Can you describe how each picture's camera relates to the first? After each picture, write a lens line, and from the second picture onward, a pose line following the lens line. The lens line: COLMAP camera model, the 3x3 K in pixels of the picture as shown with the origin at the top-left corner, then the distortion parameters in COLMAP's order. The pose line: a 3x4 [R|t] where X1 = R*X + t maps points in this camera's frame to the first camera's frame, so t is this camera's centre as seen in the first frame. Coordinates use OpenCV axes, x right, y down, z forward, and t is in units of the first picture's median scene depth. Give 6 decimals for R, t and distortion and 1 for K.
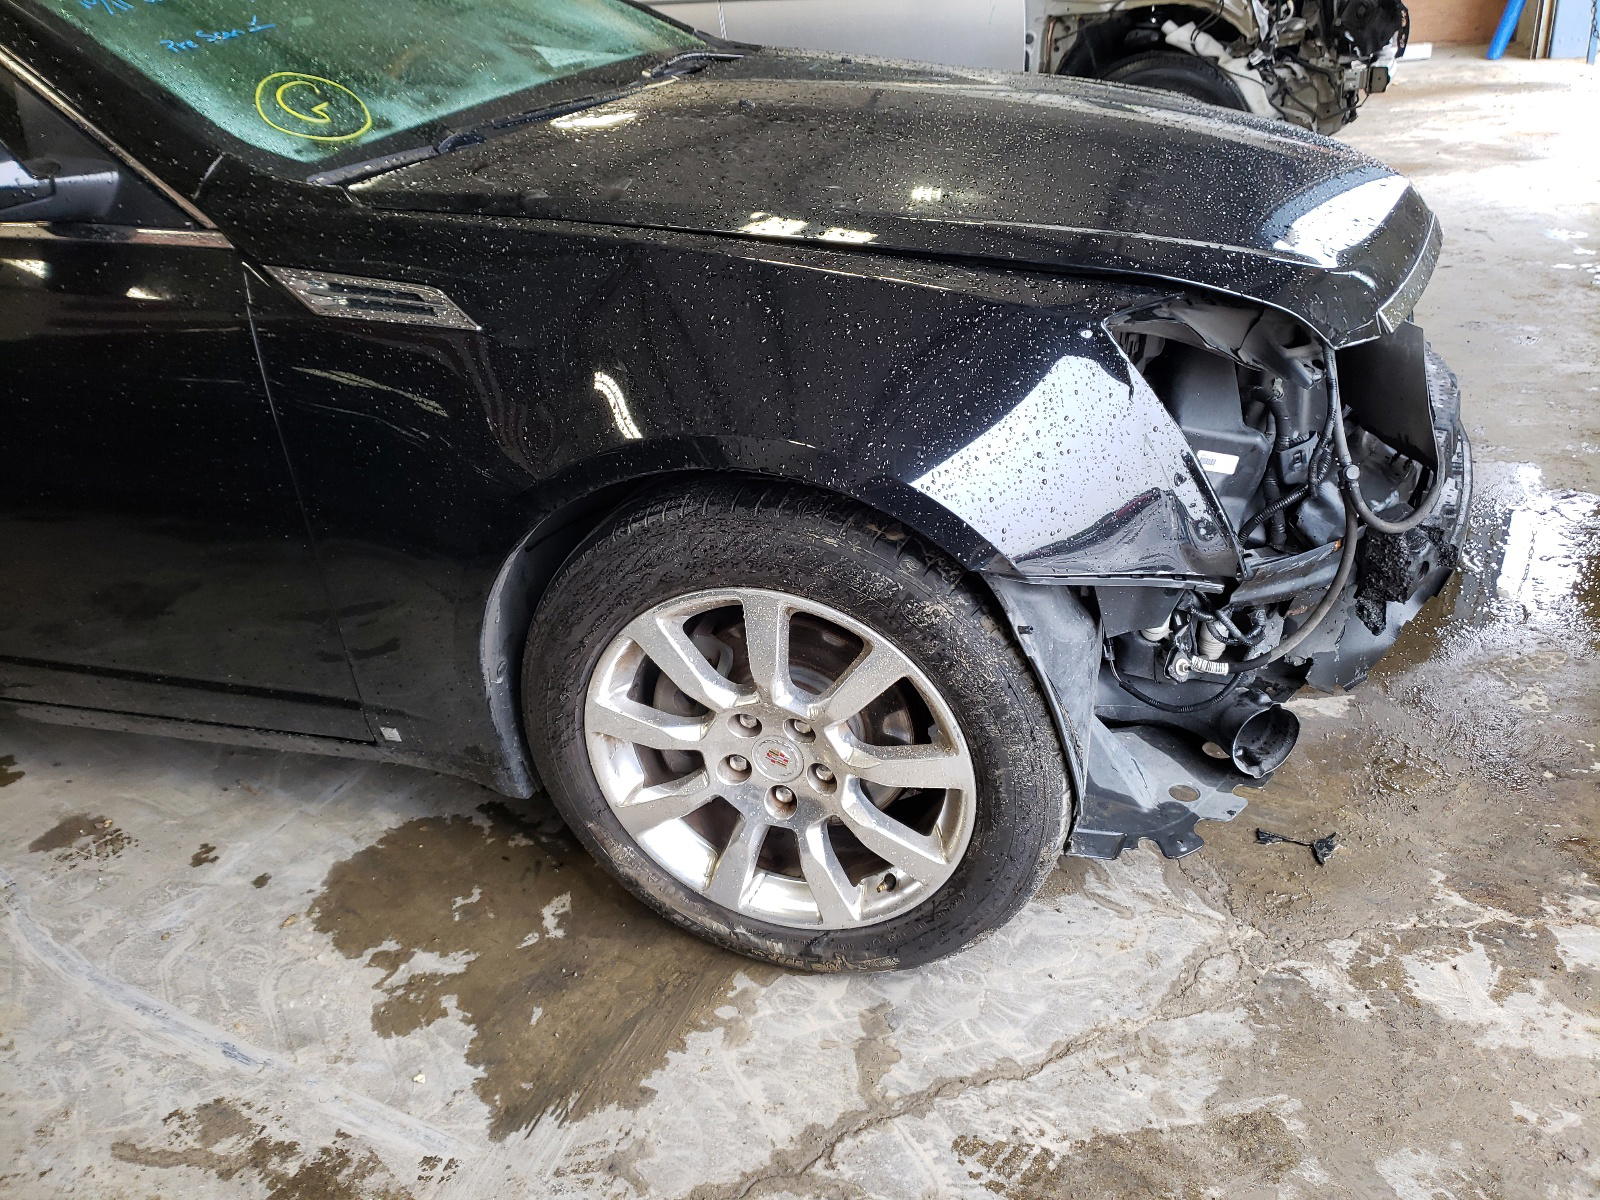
lens RADIAL K [[1221.9, 0, 801.2], [0, 1221.9, 603.1], [0, 0, 1]] dist [0.007951, -0.000709]
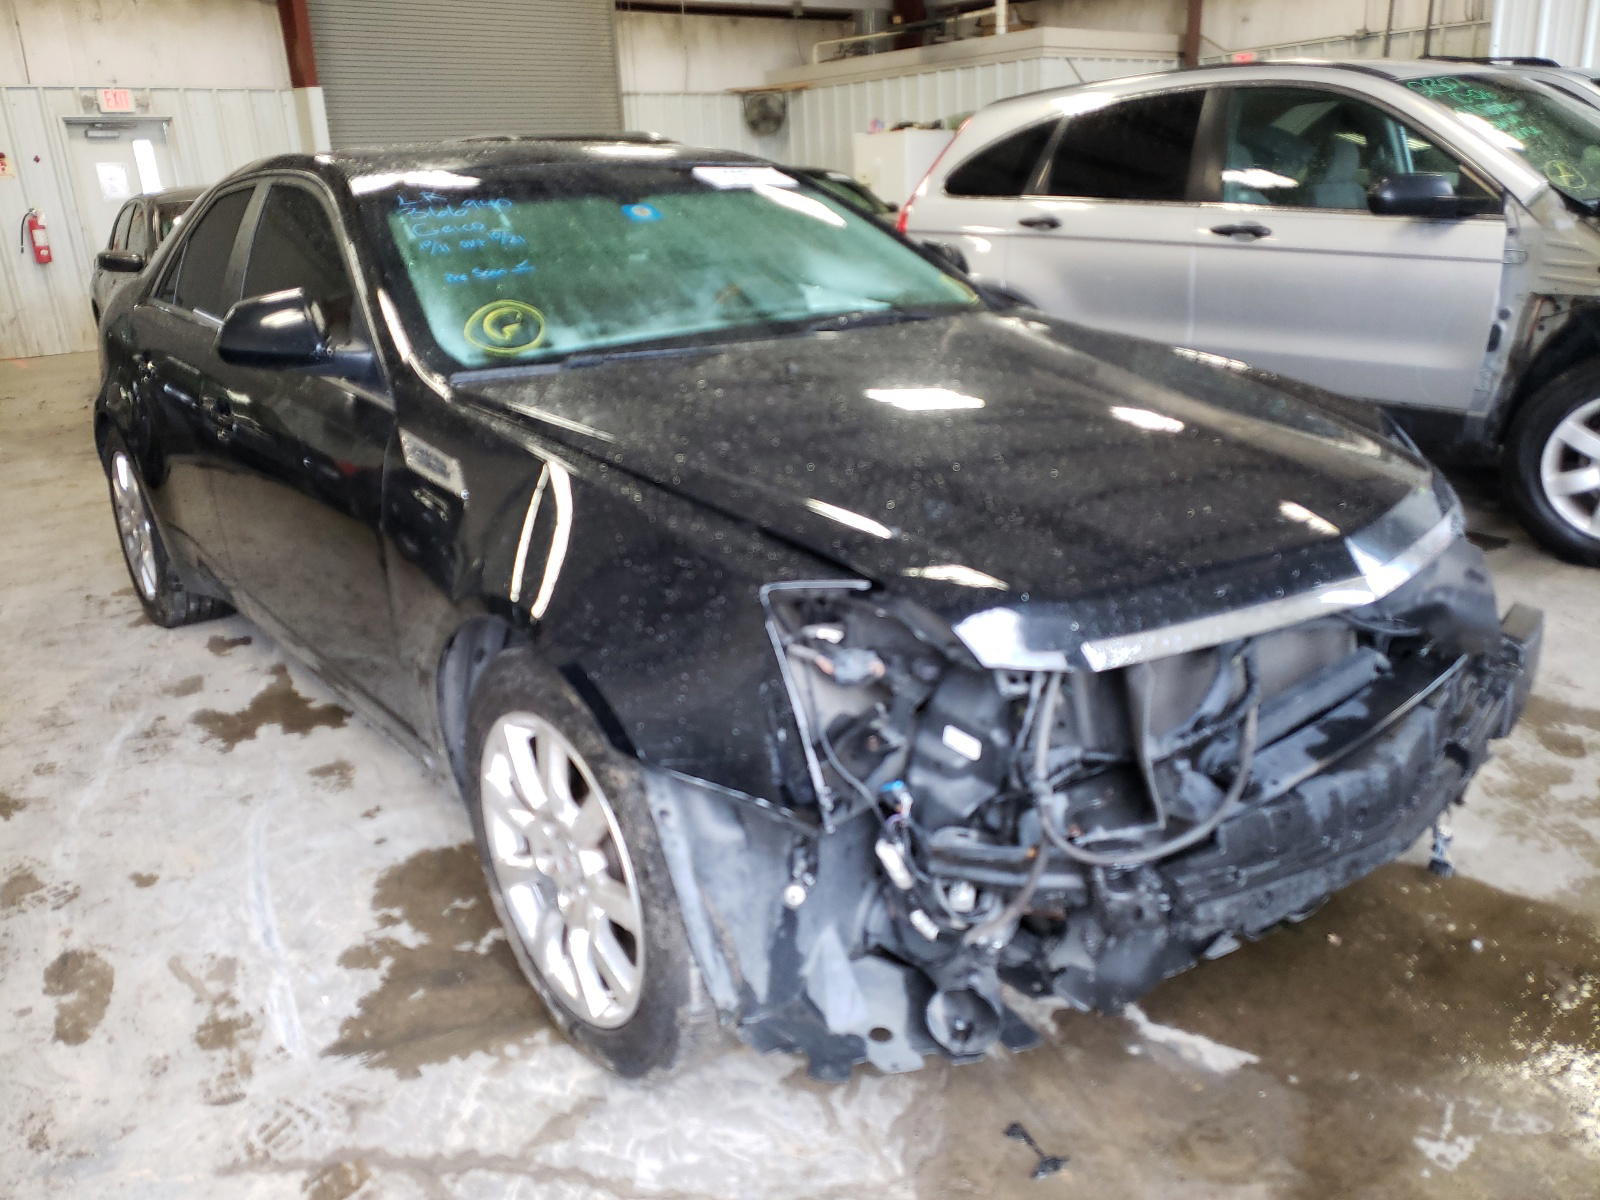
lens RADIAL K [[1221.9, 0, 795.5], [0, 1221.9, 595.2], [0, 0, 1]] dist [0.007951, -0.000709]
pose [[0.830856, 0.240034, -0.502058, 0.680348], [-0.302851, 0.951923, -0.046074, -0.137188], [0.466862, 0.190330, 0.863606, -0.036542]]
